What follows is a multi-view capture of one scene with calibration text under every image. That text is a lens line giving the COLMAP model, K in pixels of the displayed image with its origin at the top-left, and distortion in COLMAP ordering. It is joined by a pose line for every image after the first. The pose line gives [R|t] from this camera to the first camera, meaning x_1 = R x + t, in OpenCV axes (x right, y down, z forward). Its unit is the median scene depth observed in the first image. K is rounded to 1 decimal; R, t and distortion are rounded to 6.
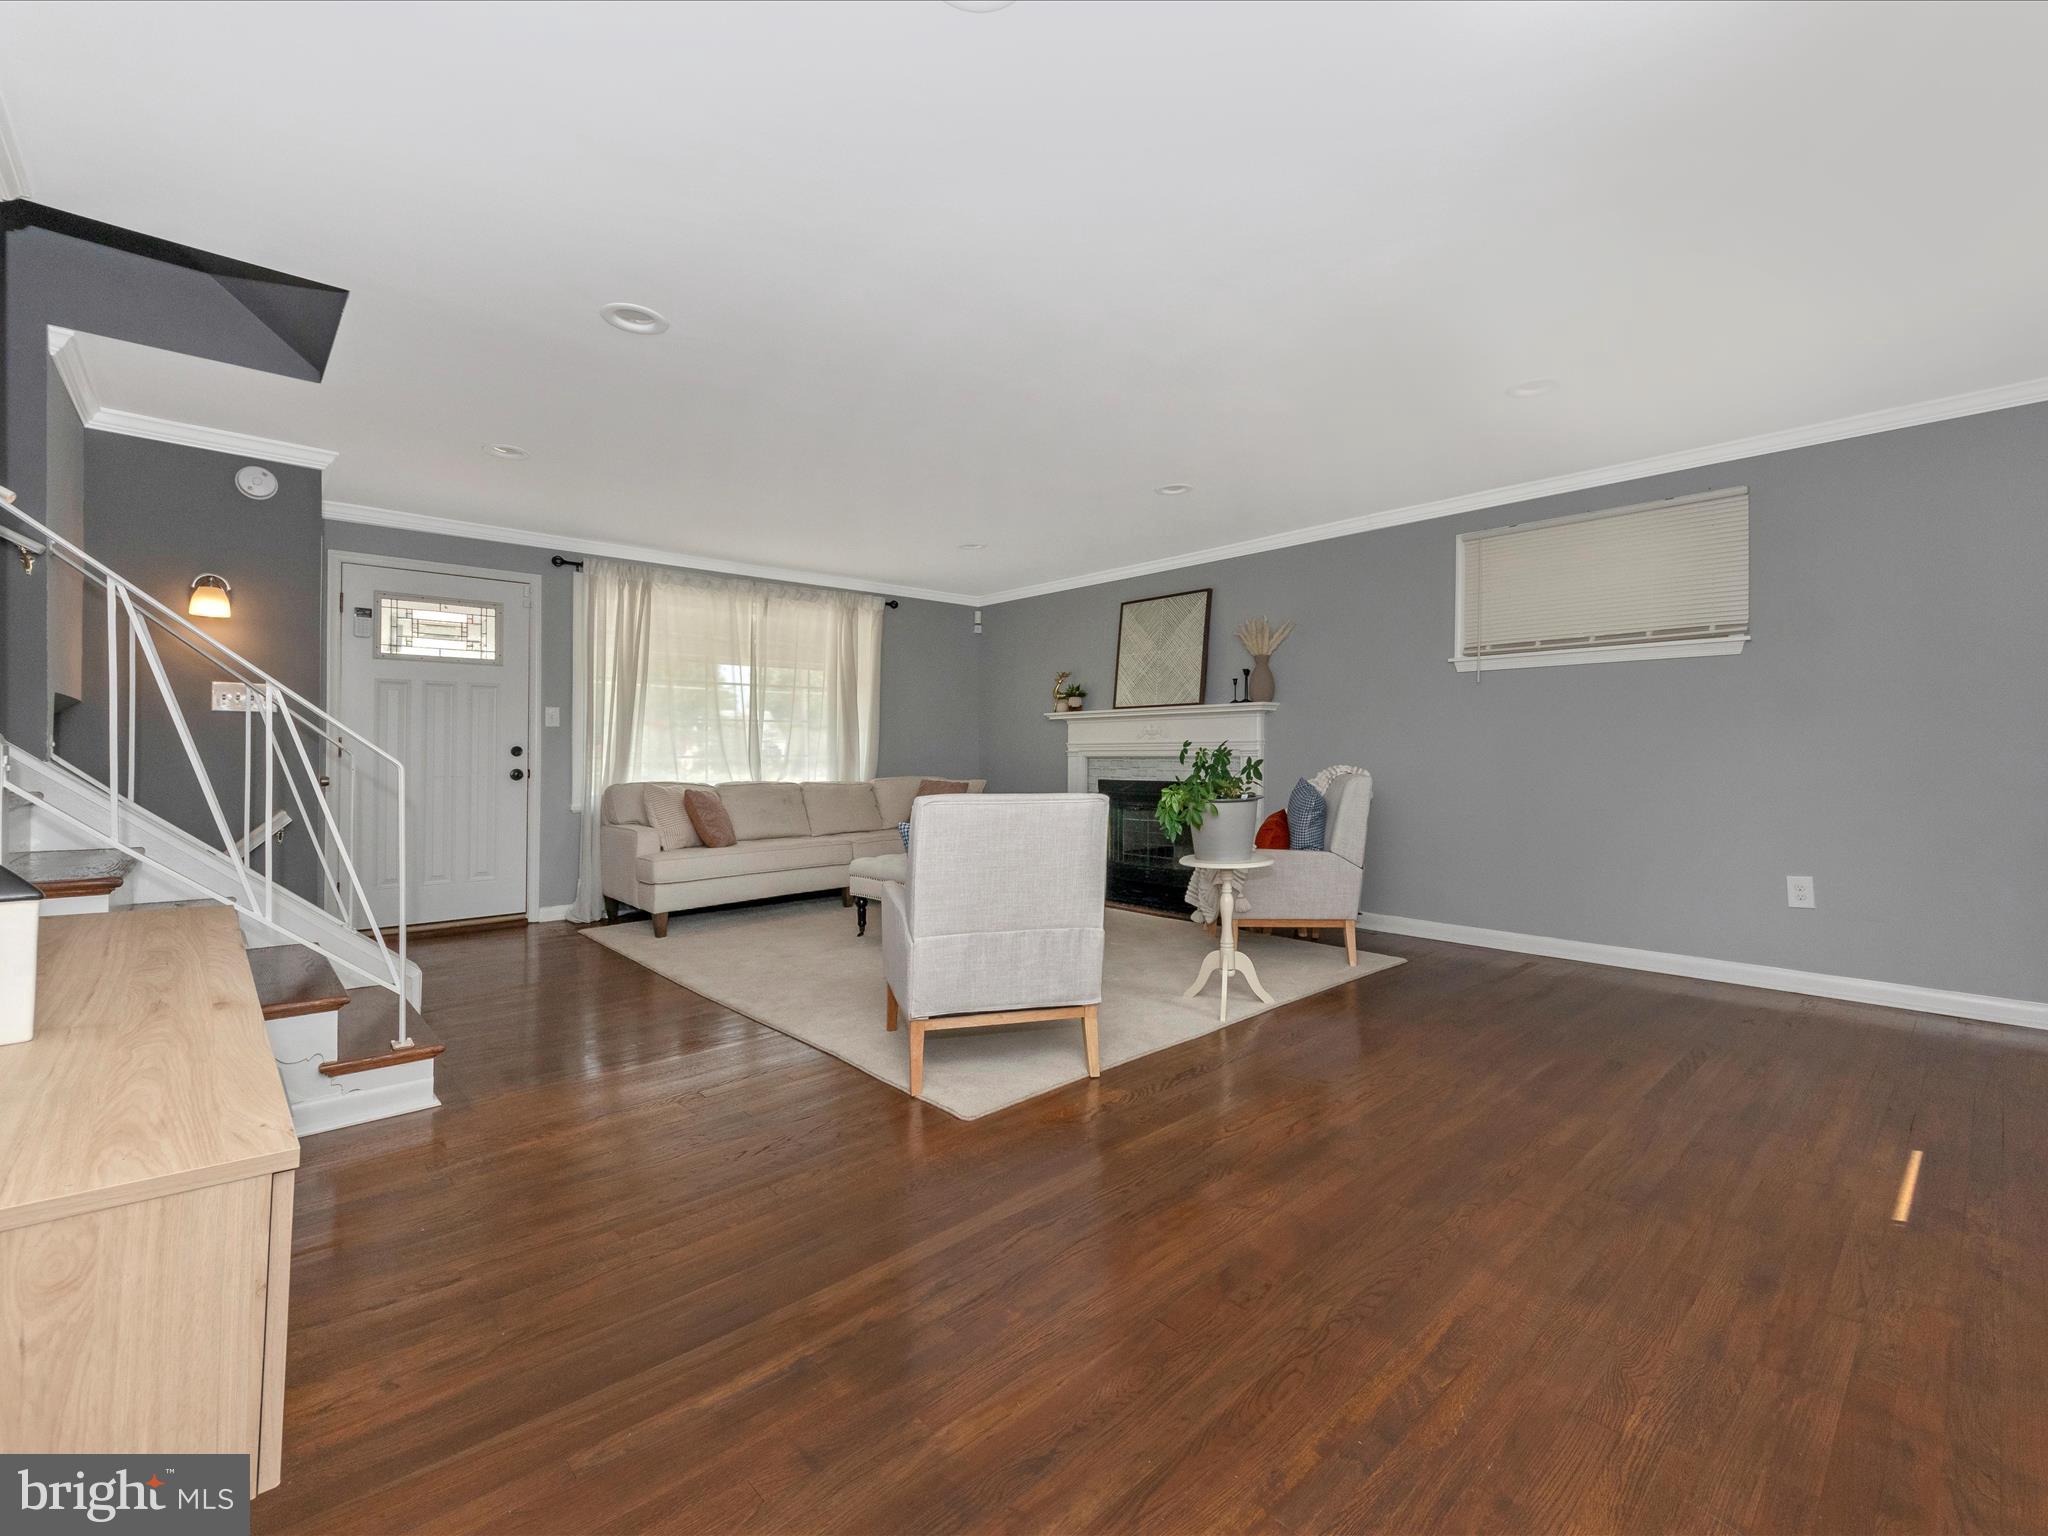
lens RADIAL K [[915.1, 0, 1020.2], [0, 915.1, 747.6], [0, 0, 1]] dist [0.002913, 0.000267]
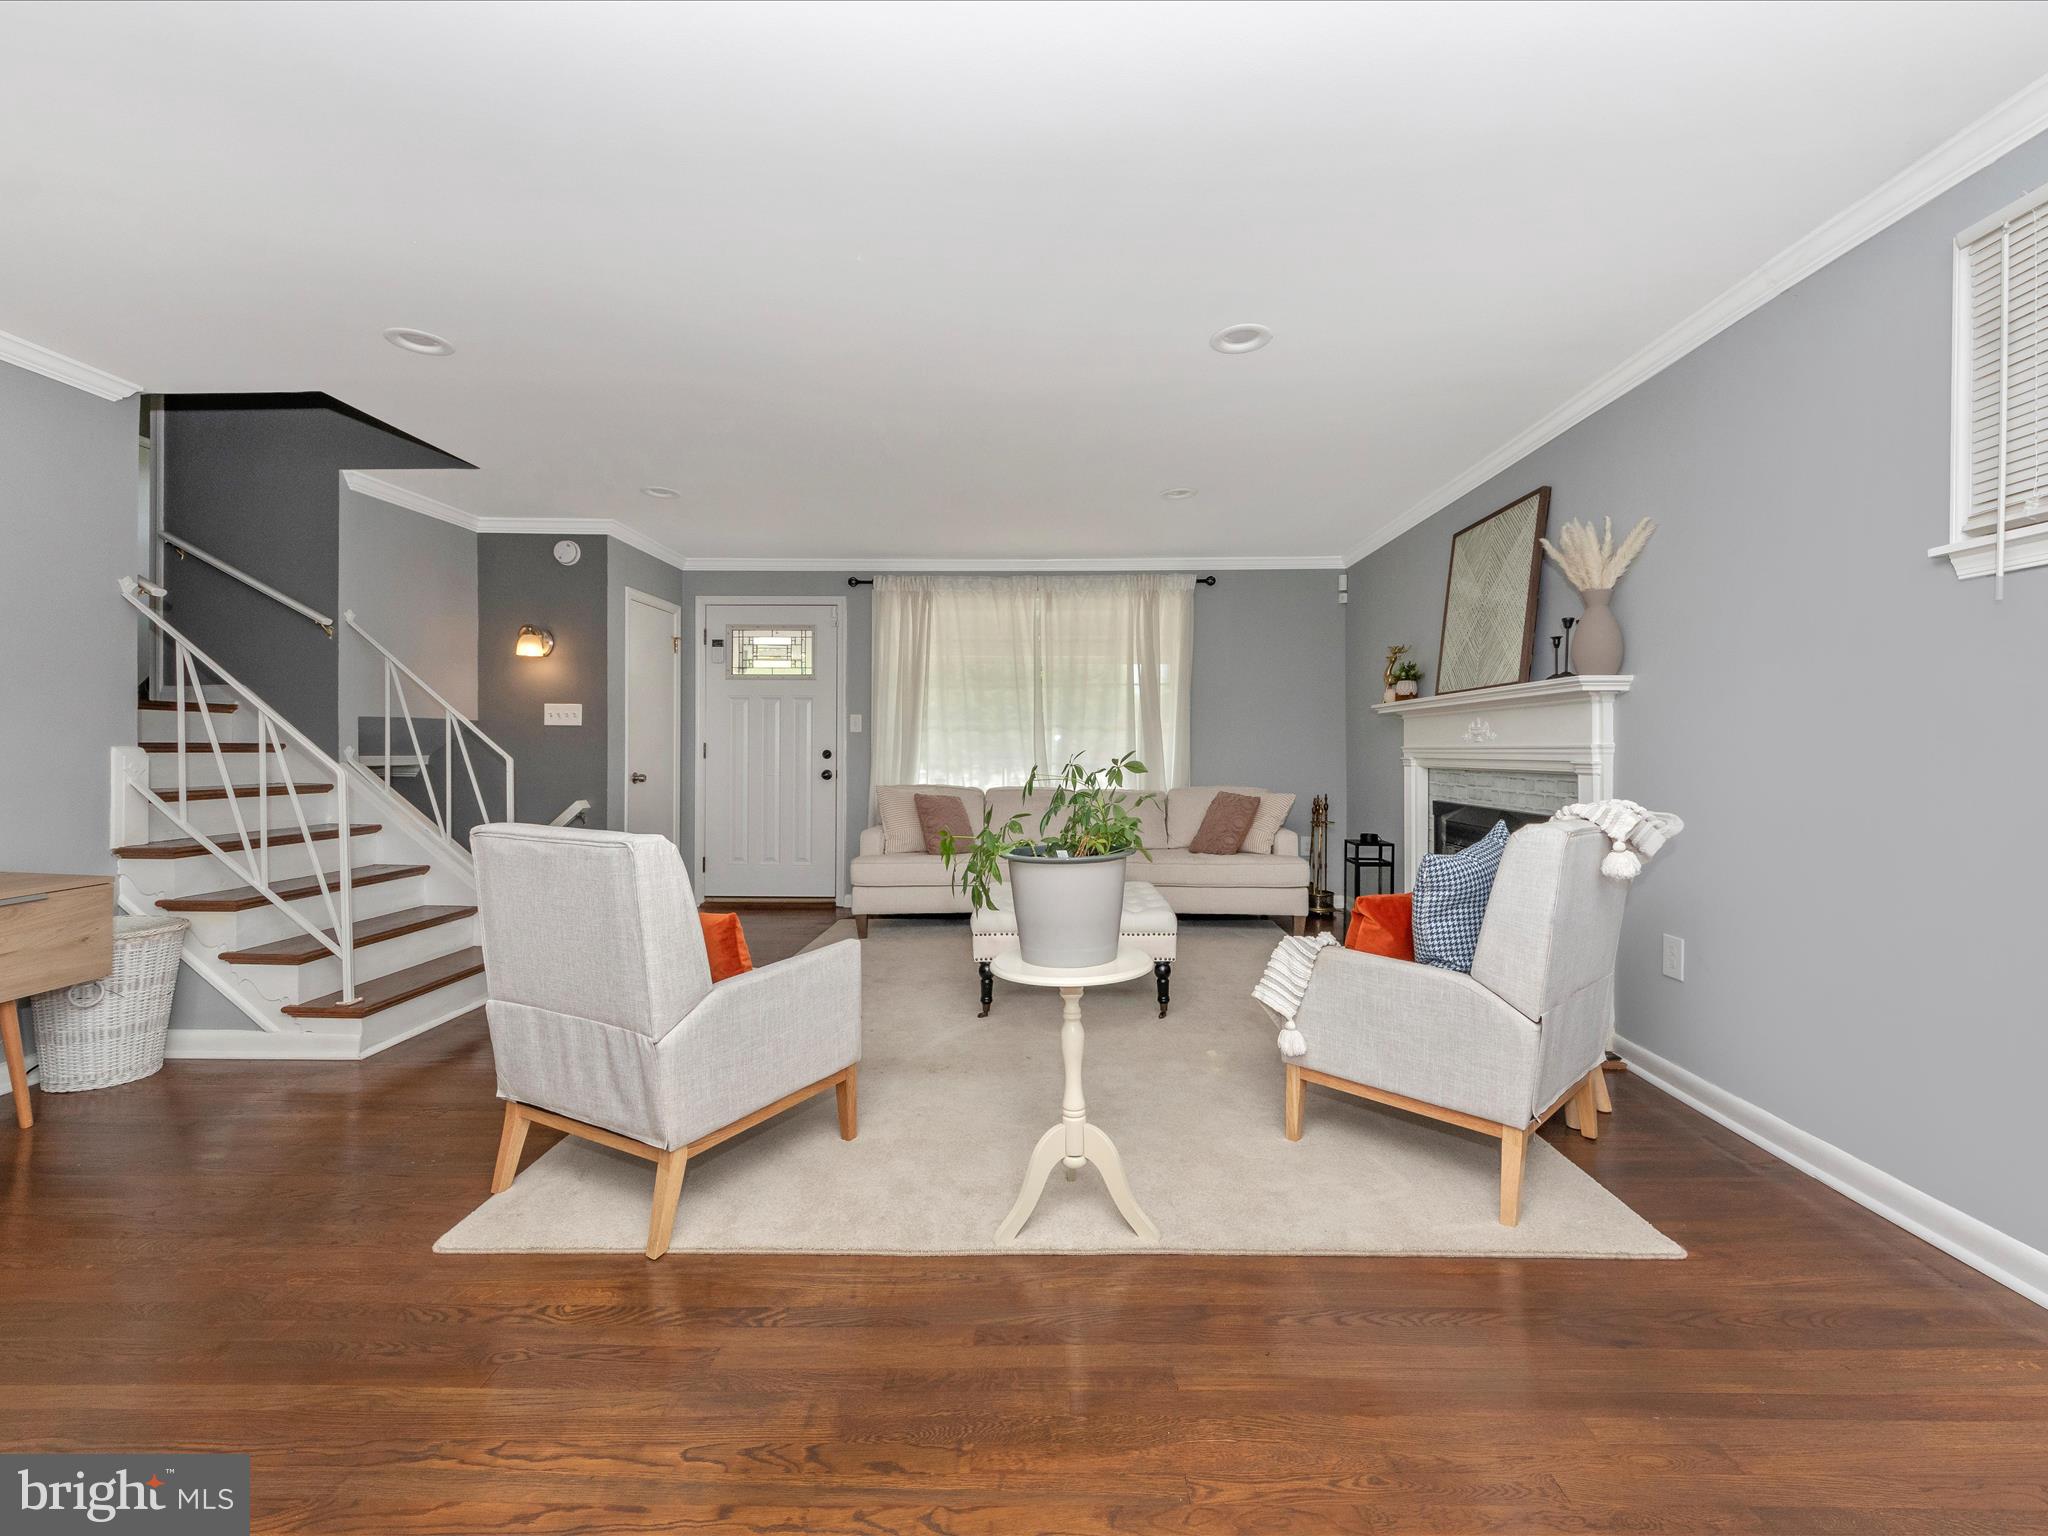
lens RADIAL K [[879.2, 0, 1031.4], [0, 879.2, 758.2], [0, 0, 1]] dist [0.002044, -0.000974]
pose [[0.725699, 0.011511, -0.687916, 0.384408], [0.000919, 0.999843, 0.017699, -0.010258], [0.688012, -0.013476, 0.725574, 0.384273]]
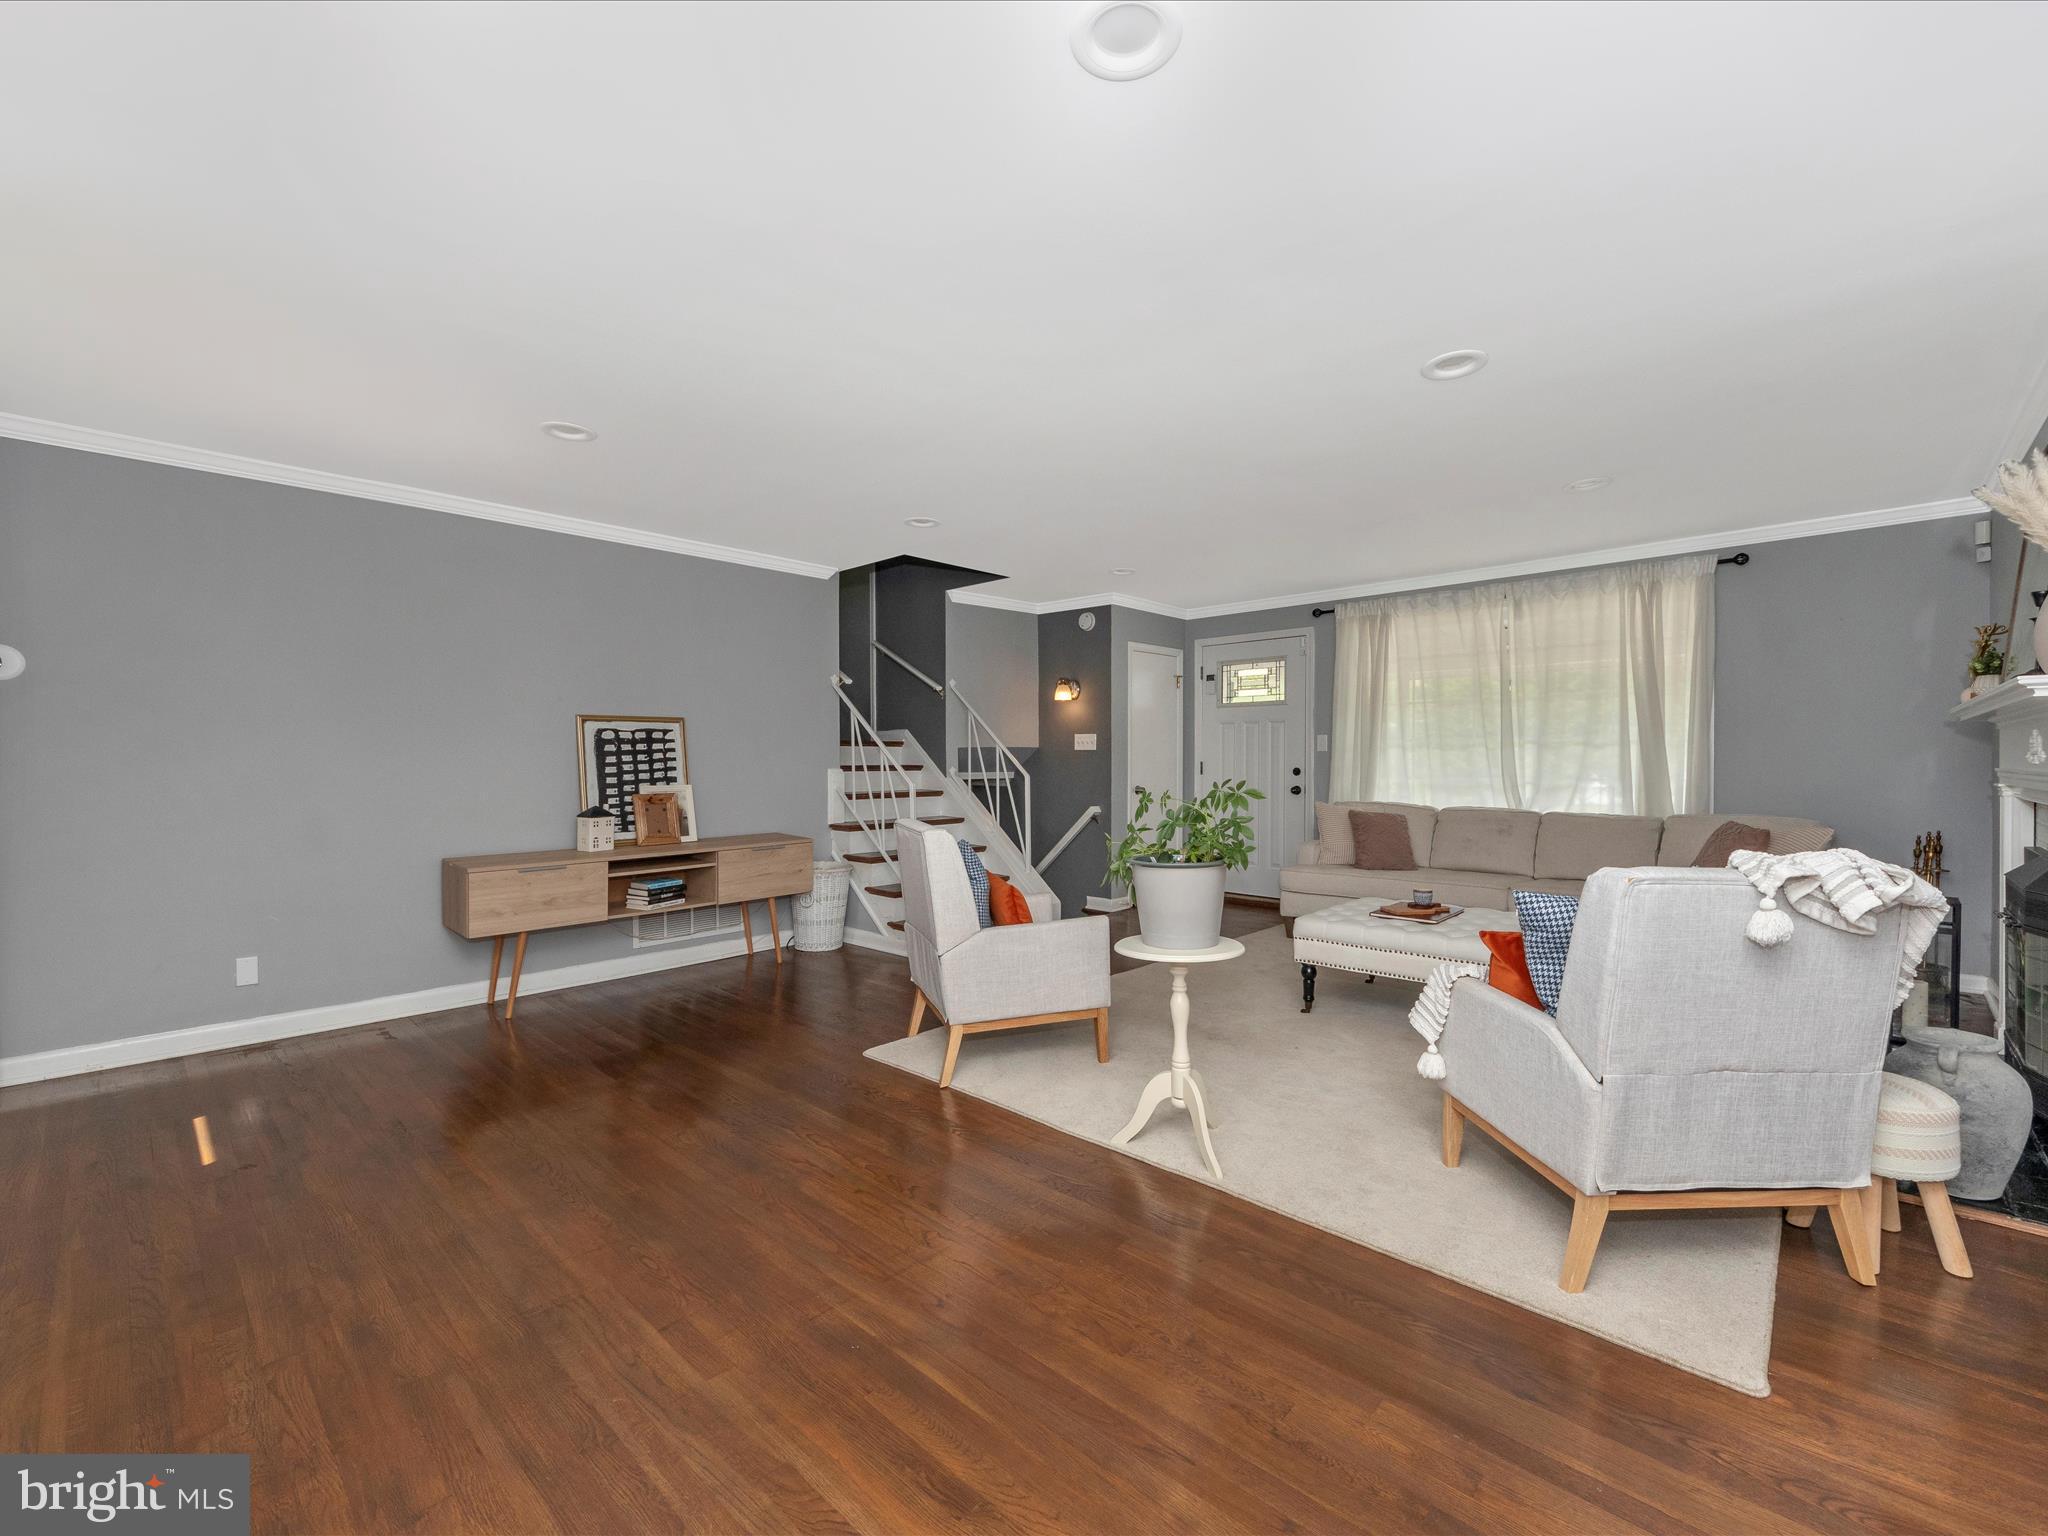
lens RADIAL K [[852.2, 0, 1024.0], [0, 852.2, 768.0], [0, 0, 1]] dist [0.001564, -0.000015]
pose [[0.071392, 0.012142, -0.997374, 0.587296], [0.010746, 0.999859, 0.012941, -0.020056], [0.997390, -0.011641, 0.071252, 0.545424]]
